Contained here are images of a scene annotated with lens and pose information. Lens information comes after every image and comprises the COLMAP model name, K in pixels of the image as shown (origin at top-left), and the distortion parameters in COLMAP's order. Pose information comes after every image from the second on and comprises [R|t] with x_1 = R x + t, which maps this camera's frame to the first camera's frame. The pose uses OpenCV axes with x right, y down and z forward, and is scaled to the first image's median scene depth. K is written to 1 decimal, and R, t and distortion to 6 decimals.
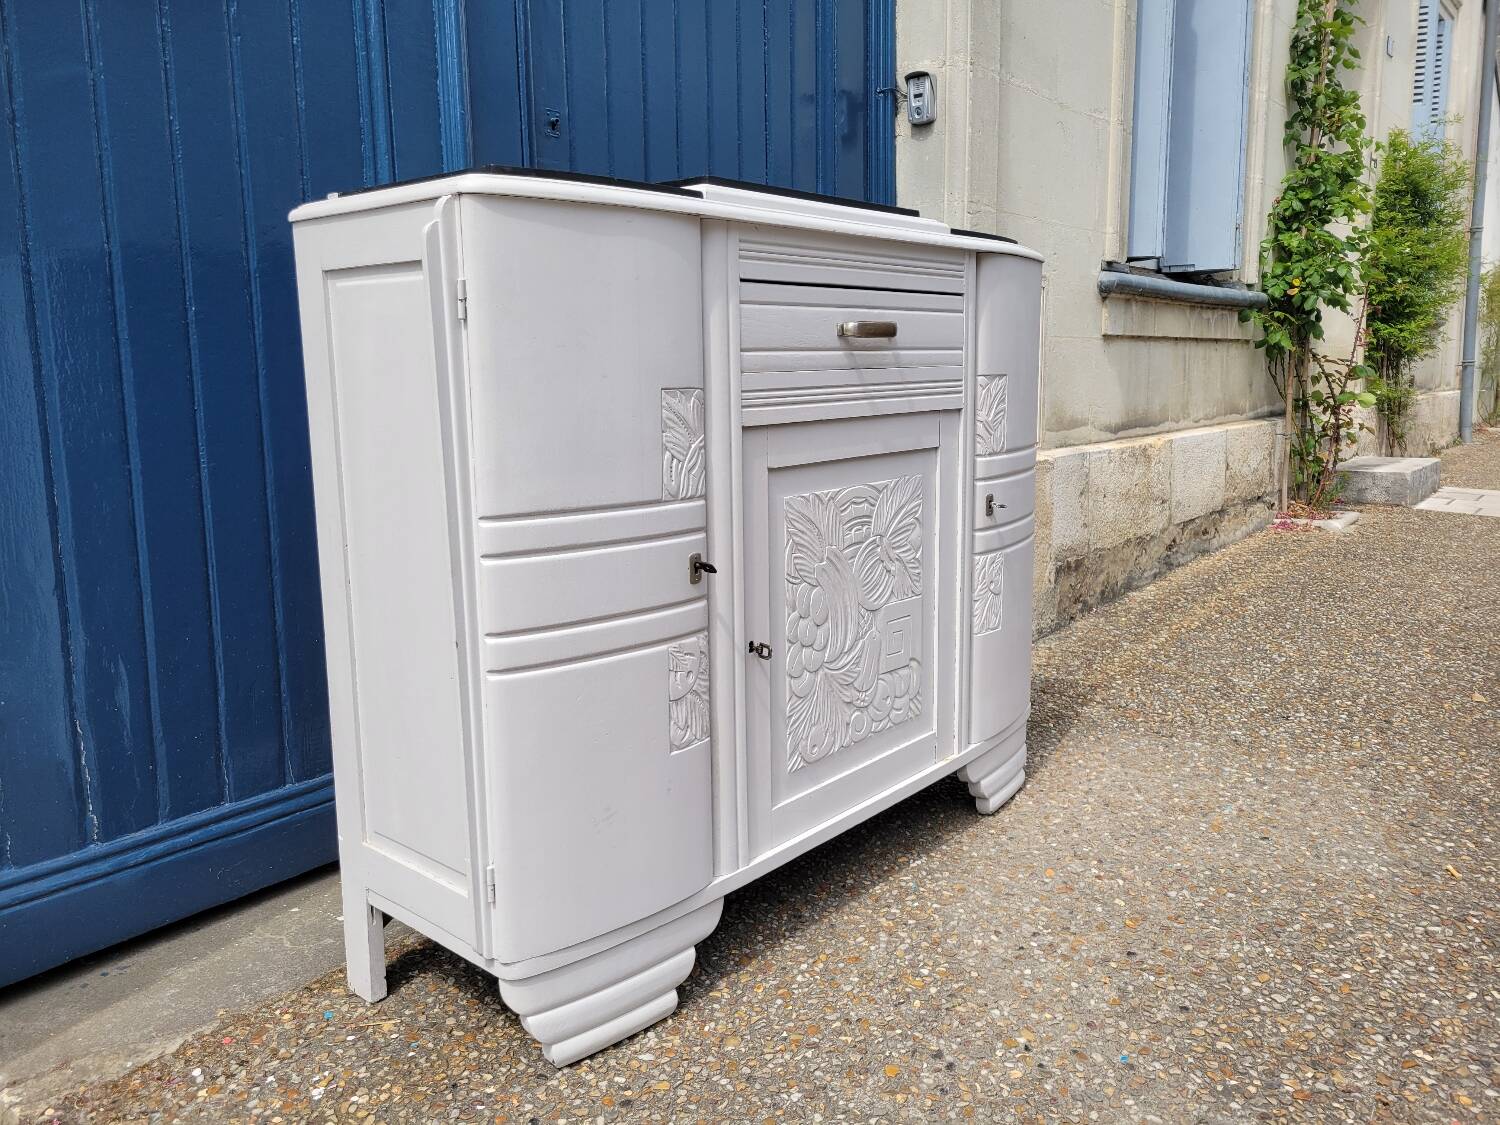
lens RADIAL K [[1128.2, 0, 757.7], [0, 1128.2, 543.4], [0, 0, 1]] dist [0.038775, -0.010342]
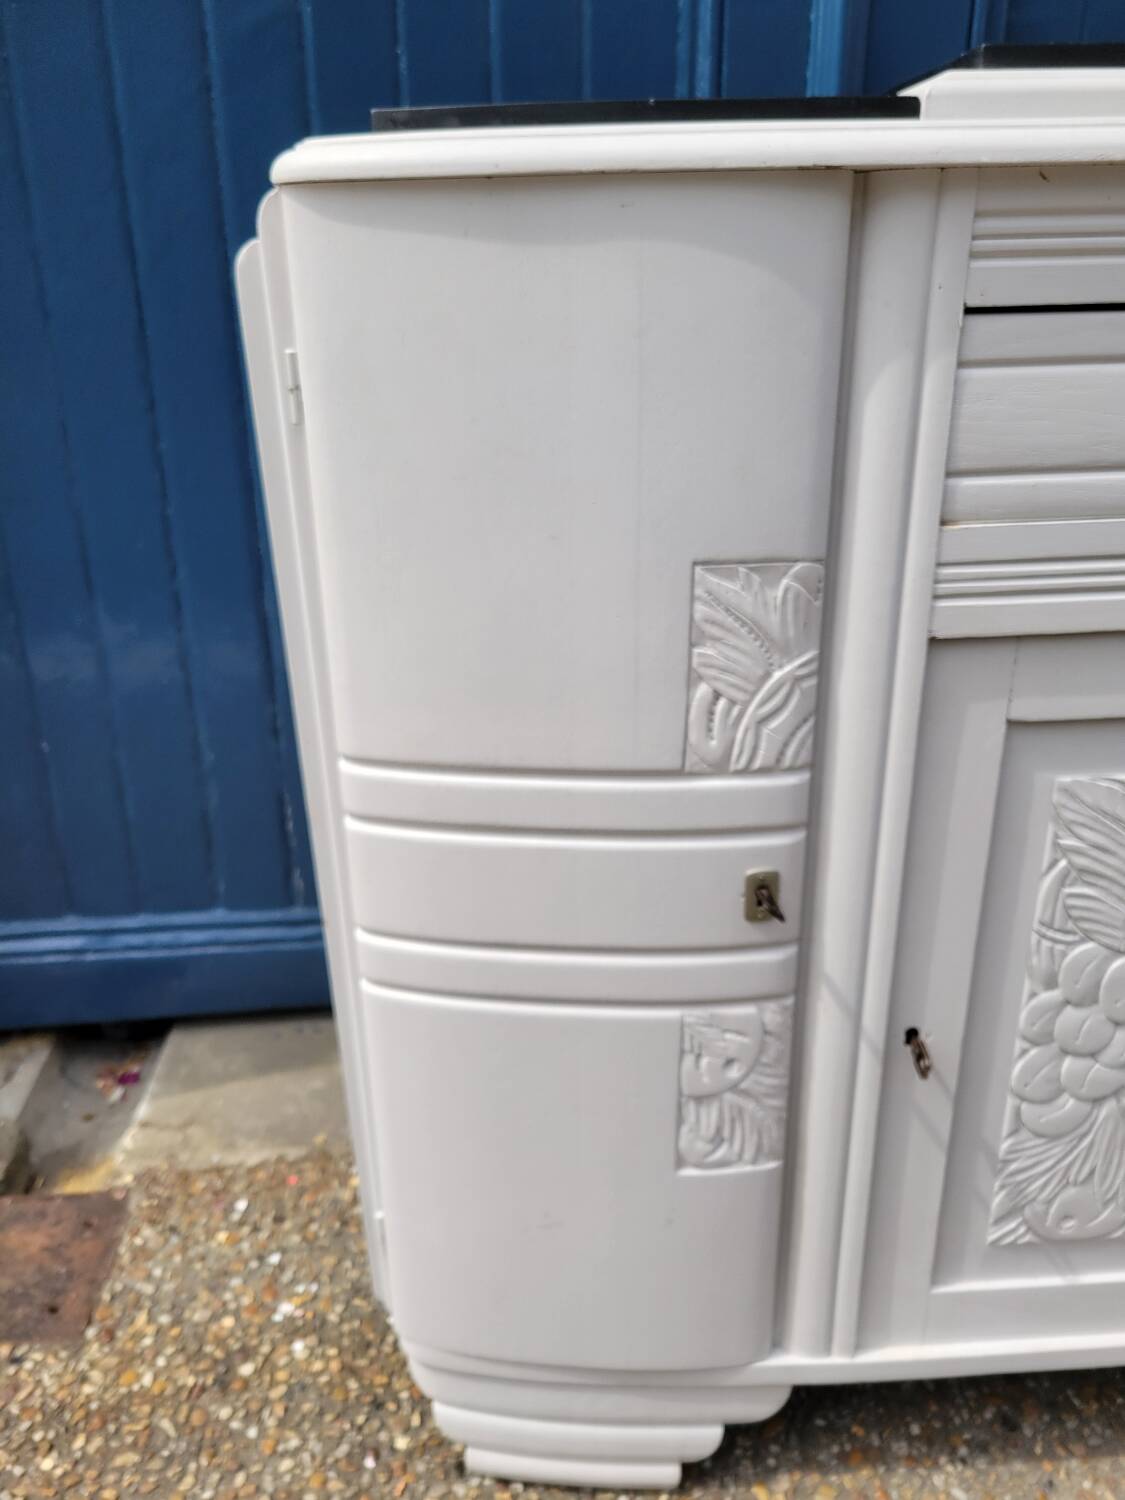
lens RADIAL K [[1150.8, 0, 561.1], [0, 1150.8, 758.9], [0, 0, 1]] dist [0.024117, -0.023579]
pose [[0.692730, 0.274673, -0.666843, 0.193080], [-0.104112, 0.953035, 0.284402, -0.158904], [0.713642, -0.127588, 0.688793, 0.496962]]
